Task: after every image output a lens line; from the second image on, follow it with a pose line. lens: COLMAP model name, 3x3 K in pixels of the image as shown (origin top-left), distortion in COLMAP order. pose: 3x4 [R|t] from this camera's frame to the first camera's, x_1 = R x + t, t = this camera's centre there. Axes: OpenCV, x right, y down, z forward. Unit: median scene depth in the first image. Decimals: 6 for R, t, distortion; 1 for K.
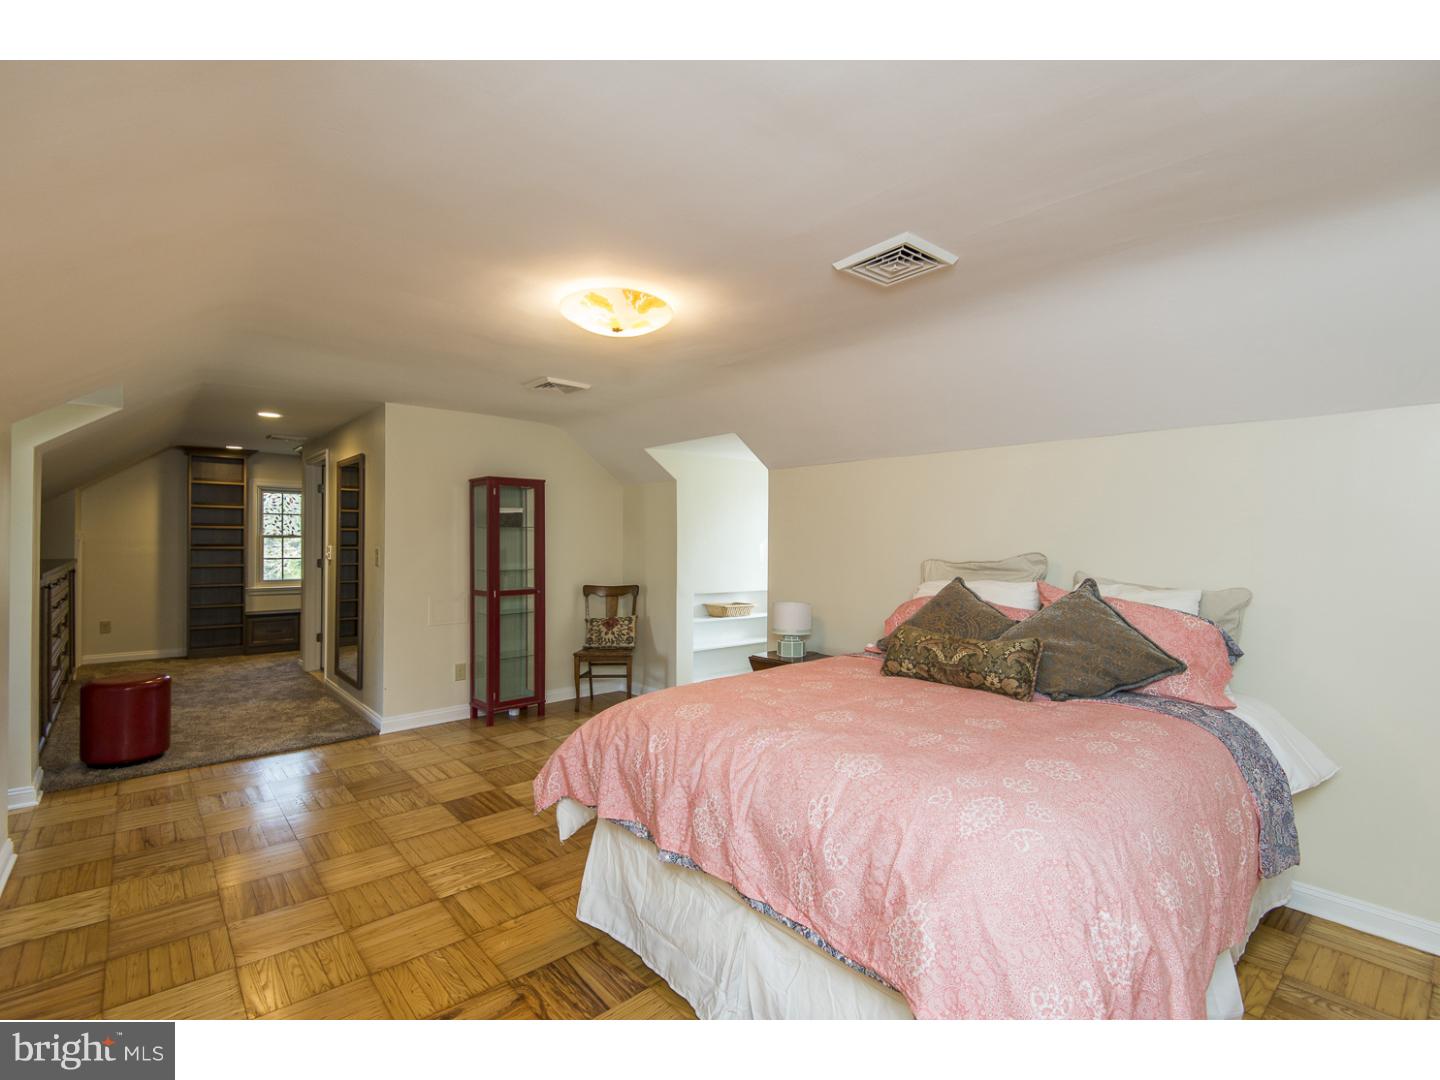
lens RADIAL K [[678.6, 0, 720.0], [0, 678.6, 540.0], [0, 0, 1]] dist [-0.001092, -0.000141]
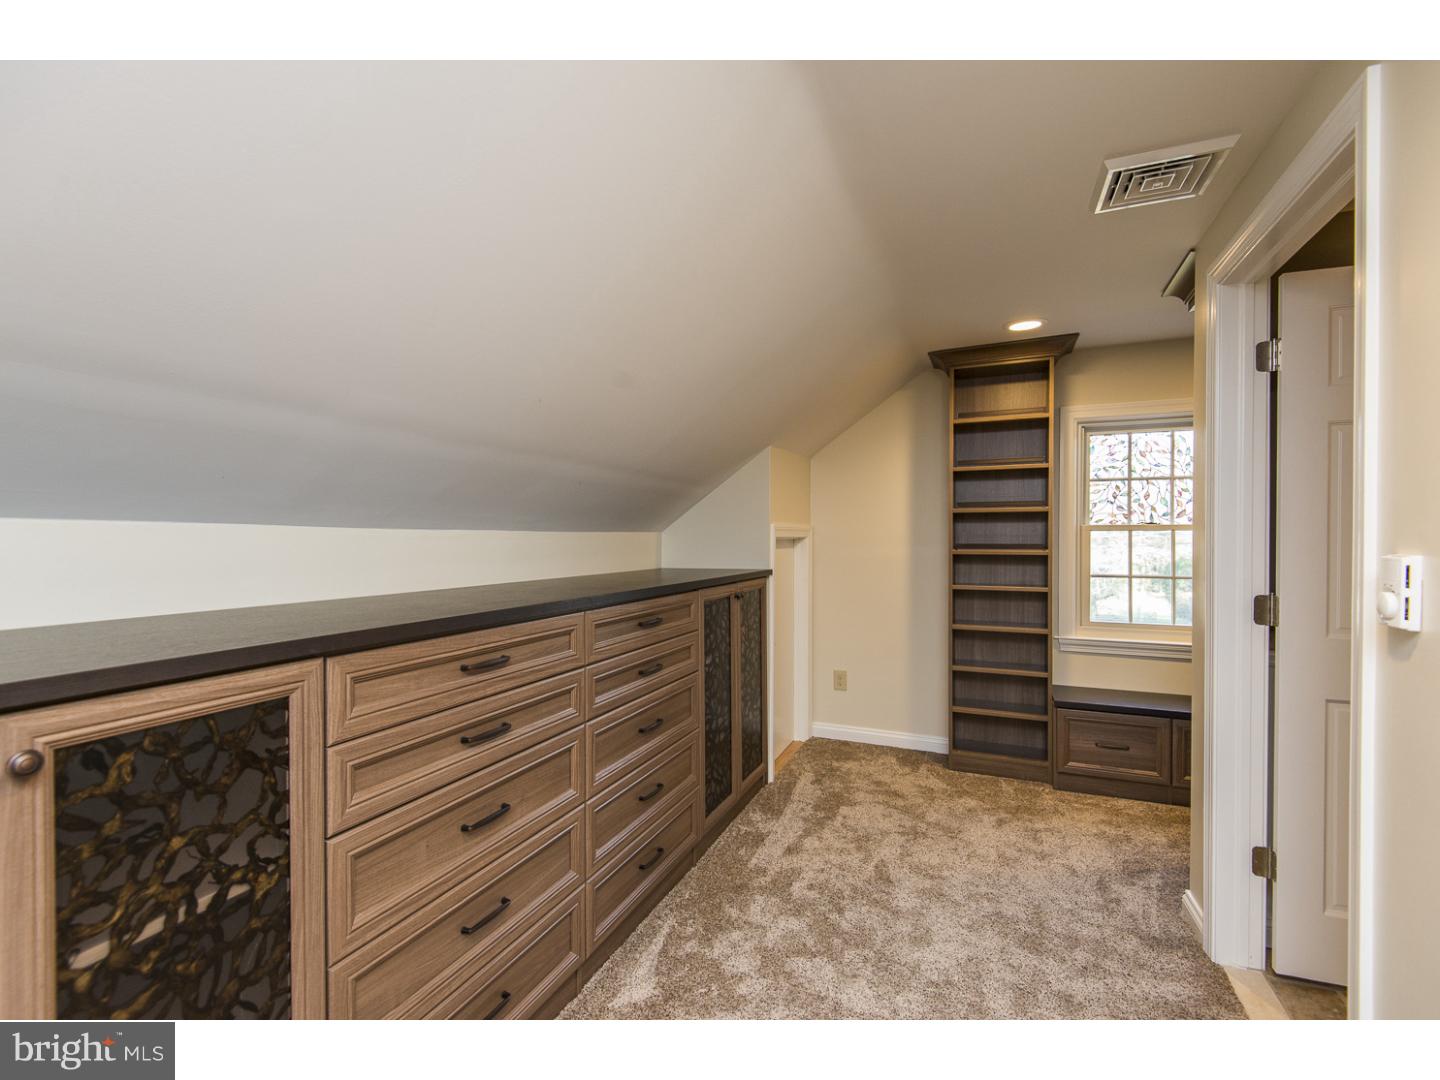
lens RADIAL K [[652.3, 0, 720.0], [0, 652.3, 540.0], [0, 0, 1]] dist [0.001207, 0.000000]
pose [[0.439866, 0.006148, -0.898042, -0.376215], [0.004992, 0.999944, 0.009291, -0.002167], [0.898050, -0.008570, 0.439811, 0.565792]]
